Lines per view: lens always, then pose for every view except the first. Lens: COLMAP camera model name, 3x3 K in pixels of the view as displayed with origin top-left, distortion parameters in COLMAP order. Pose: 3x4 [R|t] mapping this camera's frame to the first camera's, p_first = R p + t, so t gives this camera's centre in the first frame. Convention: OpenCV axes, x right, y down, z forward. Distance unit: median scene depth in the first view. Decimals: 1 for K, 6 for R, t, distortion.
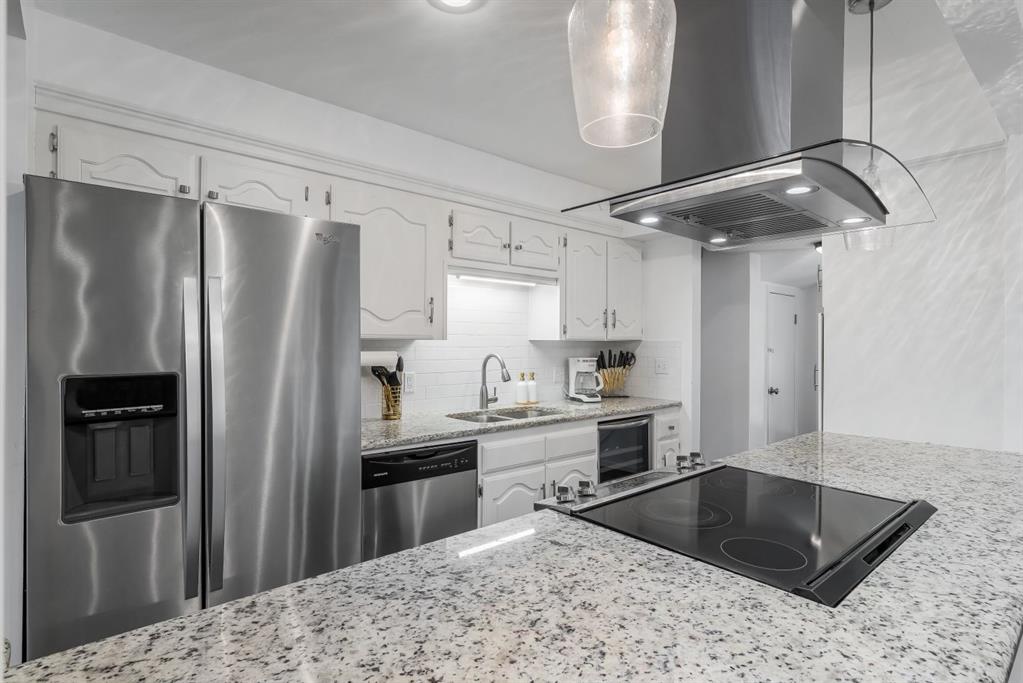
lens RADIAL K [[510.2, 0, 508.5], [0, 510.2, 341.5], [0, 0, 1]] dist [0.004563, 0.000401]
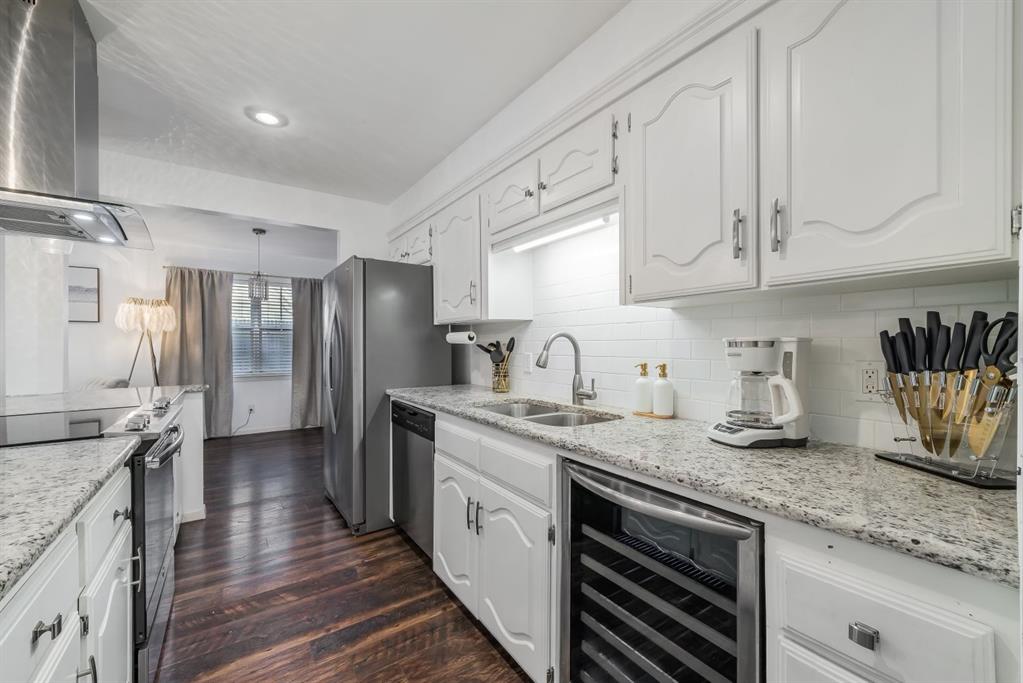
lens RADIAL K [[407.2, 0, 508.1], [0, 407.2, 346.0], [0, 0, 1]] dist [-0.002380, -0.000270]
pose [[-0.111175, -0.003767, -0.993794, 0.577582], [0.002238, 0.999989, -0.004041, 0.045939], [0.993798, -0.002674, -0.111165, 0.966255]]
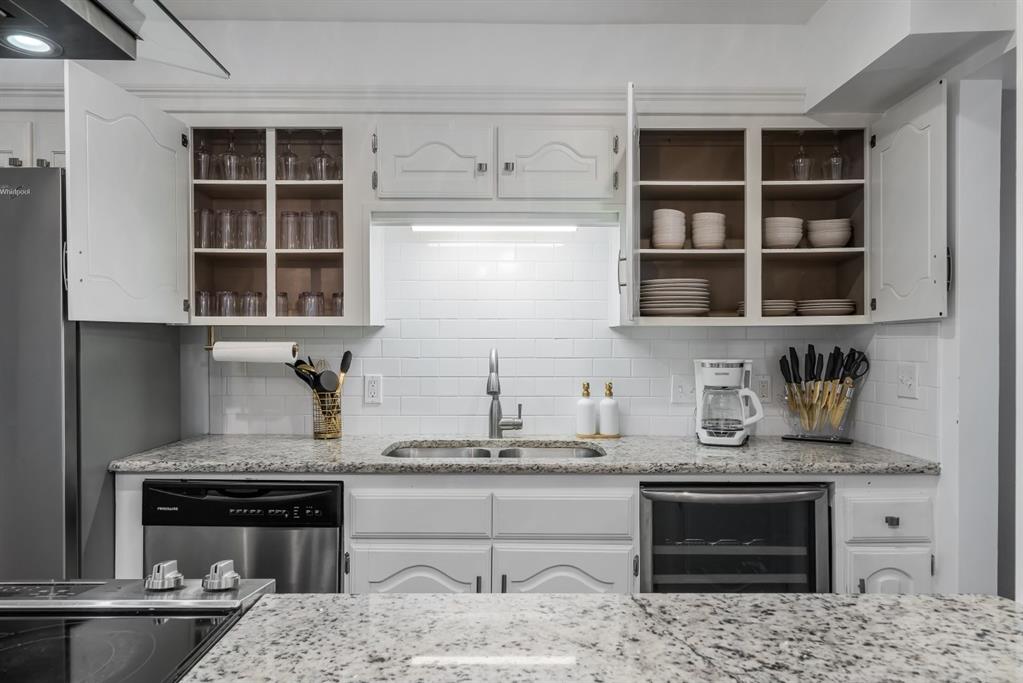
lens RADIAL K [[683.5, 0, 512.7], [0, 683.5, 345.3], [0, 0, 1]] dist [0.015919, 0.003847]
pose [[0.765475, 0.000475, -0.643466, 0.503638], [0.003053, 0.999986, 0.004370, 0.016114], [0.643458, -0.005310, 0.765463, 0.378939]]
